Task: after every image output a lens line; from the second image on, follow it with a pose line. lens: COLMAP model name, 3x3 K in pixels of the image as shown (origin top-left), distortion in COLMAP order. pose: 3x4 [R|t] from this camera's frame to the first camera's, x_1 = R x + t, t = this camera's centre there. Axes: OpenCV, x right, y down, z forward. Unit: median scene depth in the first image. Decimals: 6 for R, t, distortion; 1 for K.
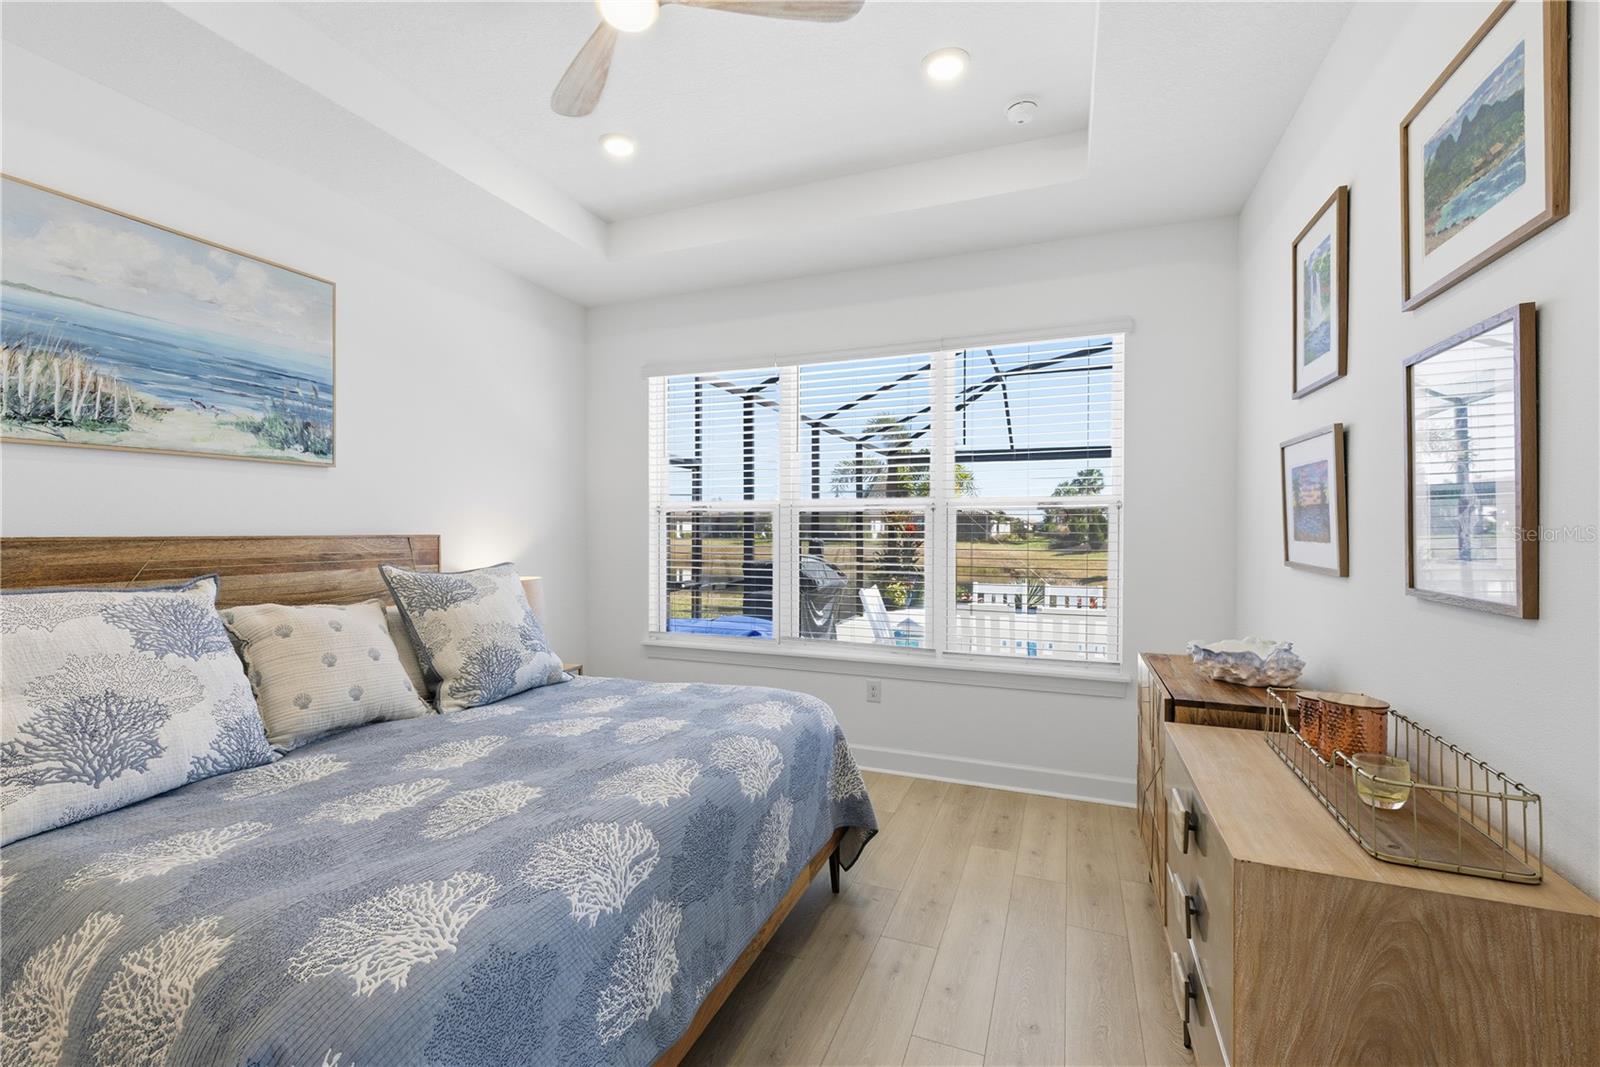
lens RADIAL K [[676.4, 0, 795.0], [0, 676.4, 527.8], [0, 0, 1]] dist [0.002786, 0.000885]
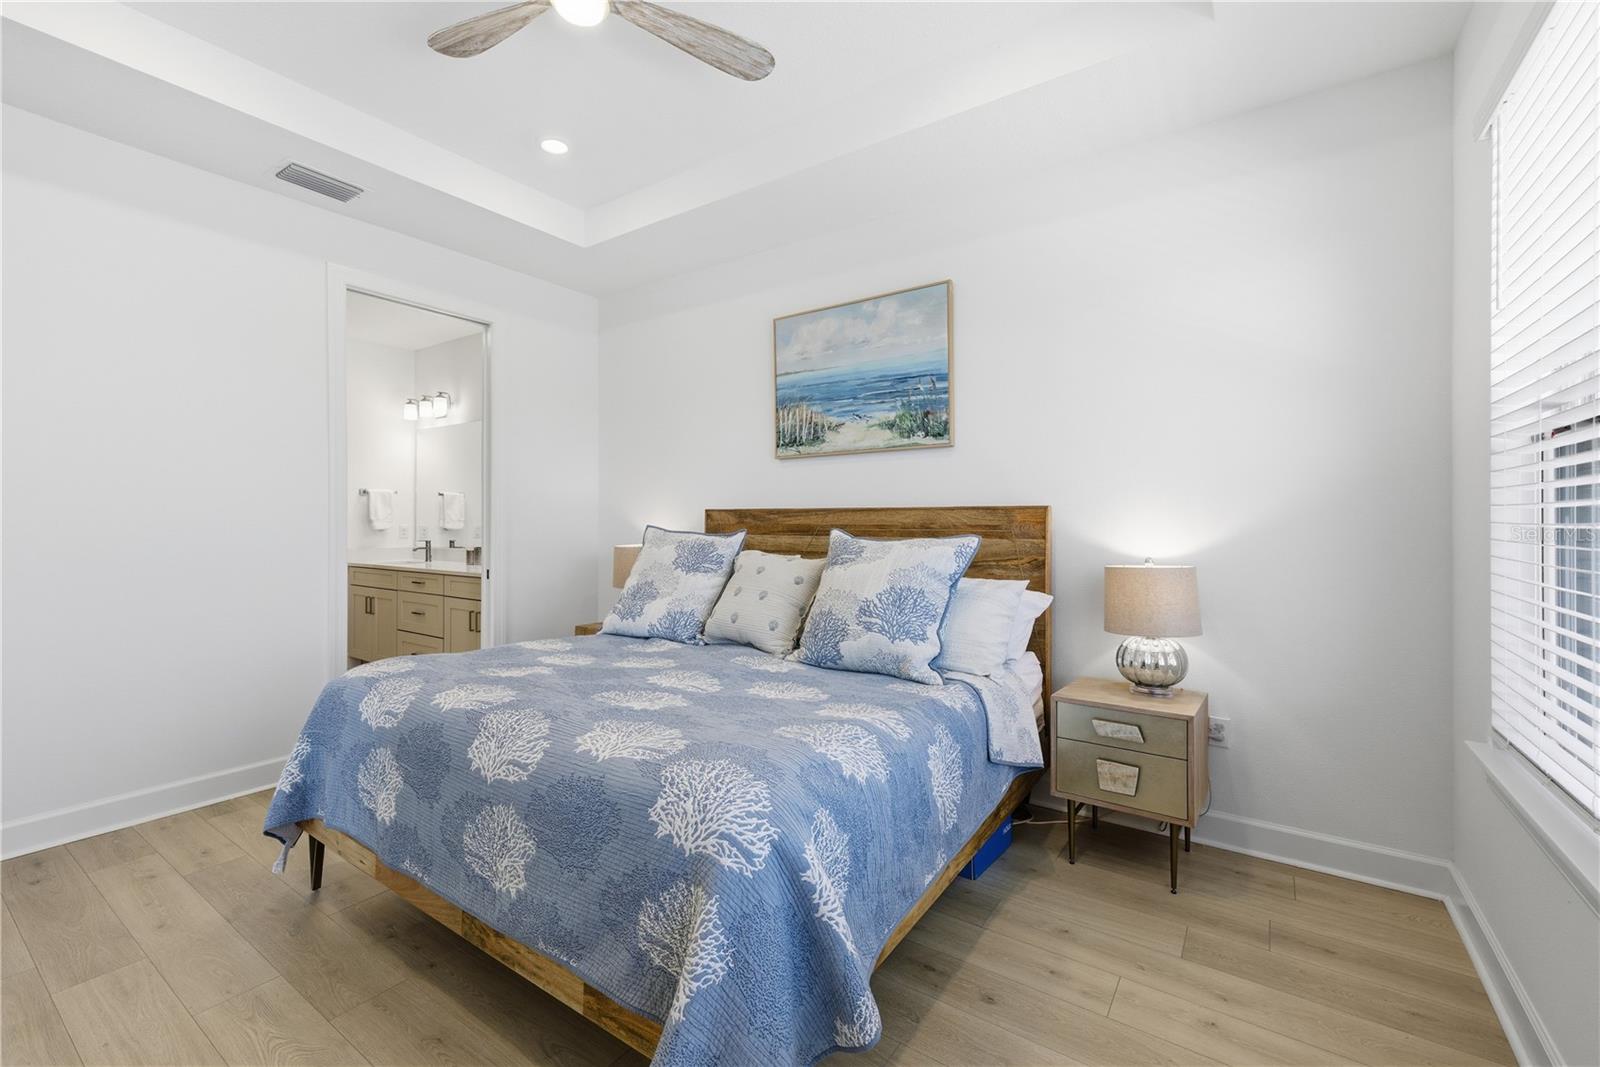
lens RADIAL K [[676.4, 0, 763.9], [0, 676.4, 524.0], [0, 0, 1]] dist [0.002786, 0.000885]
pose [[-0.233378, 0.007166, -0.972360, 0.539546], [0.005910, 0.999965, 0.005951, 0.034612], [0.972368, -0.004358, -0.233412, 1.095254]]
